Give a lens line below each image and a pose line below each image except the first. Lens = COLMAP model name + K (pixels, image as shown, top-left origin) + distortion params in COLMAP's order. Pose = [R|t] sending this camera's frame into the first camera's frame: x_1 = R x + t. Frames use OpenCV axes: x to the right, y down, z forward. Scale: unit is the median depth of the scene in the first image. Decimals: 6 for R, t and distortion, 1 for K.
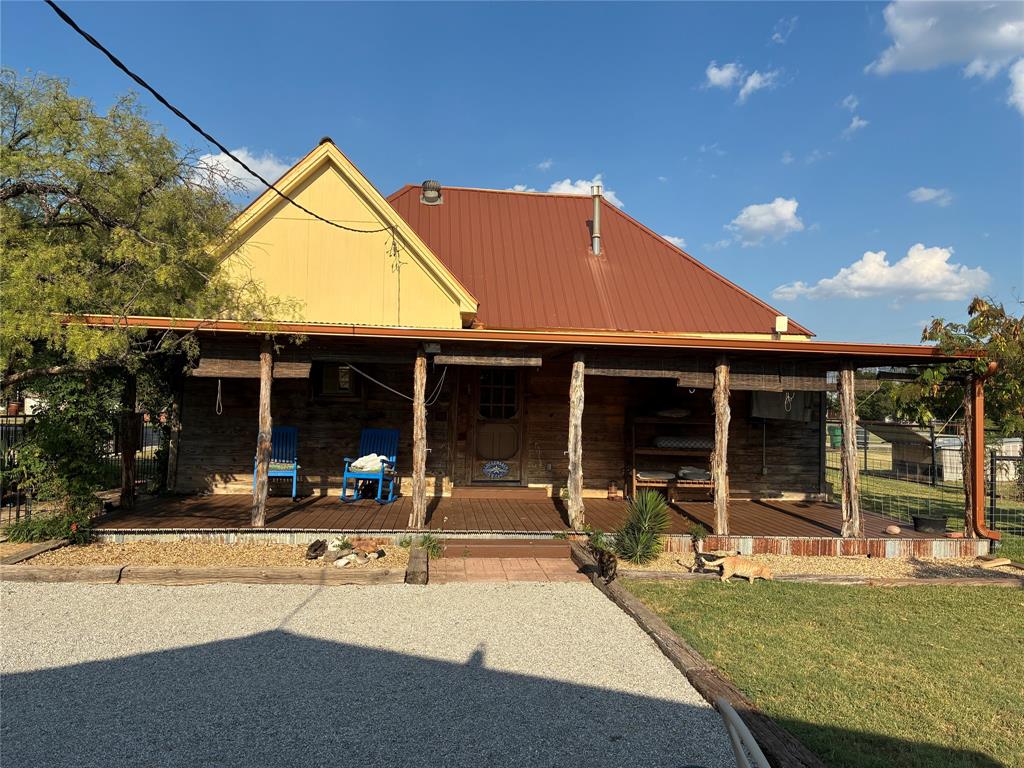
lens RADIAL K [[777.9, 0, 516.1], [0, 777.9, 384.8], [0, 0, 1]] dist [0.061303, -0.066506]
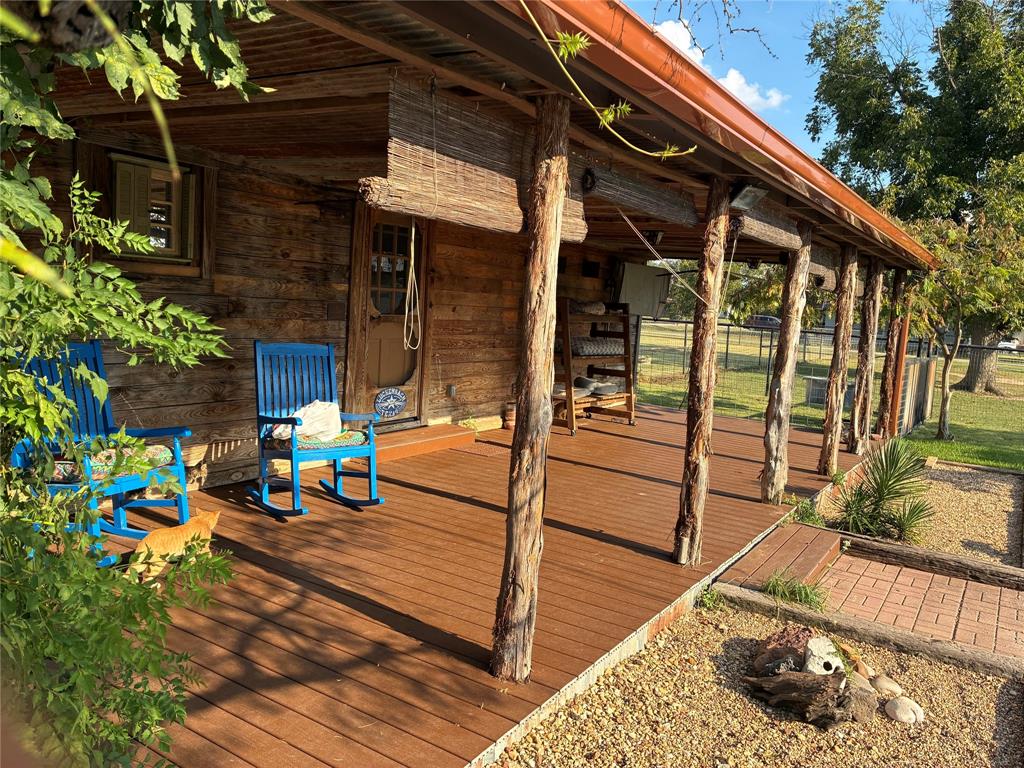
lens RADIAL K [[777.9, 0, 512.8], [0, 777.9, 378.4], [0, 0, 1]] dist [0.061303, -0.066506]
pose [[0.628680, -0.061912, 0.775195, -0.426812], [-0.073199, 0.987689, 0.138247, 0.004503], [-0.774211, -0.143657, 0.616409, 0.587598]]
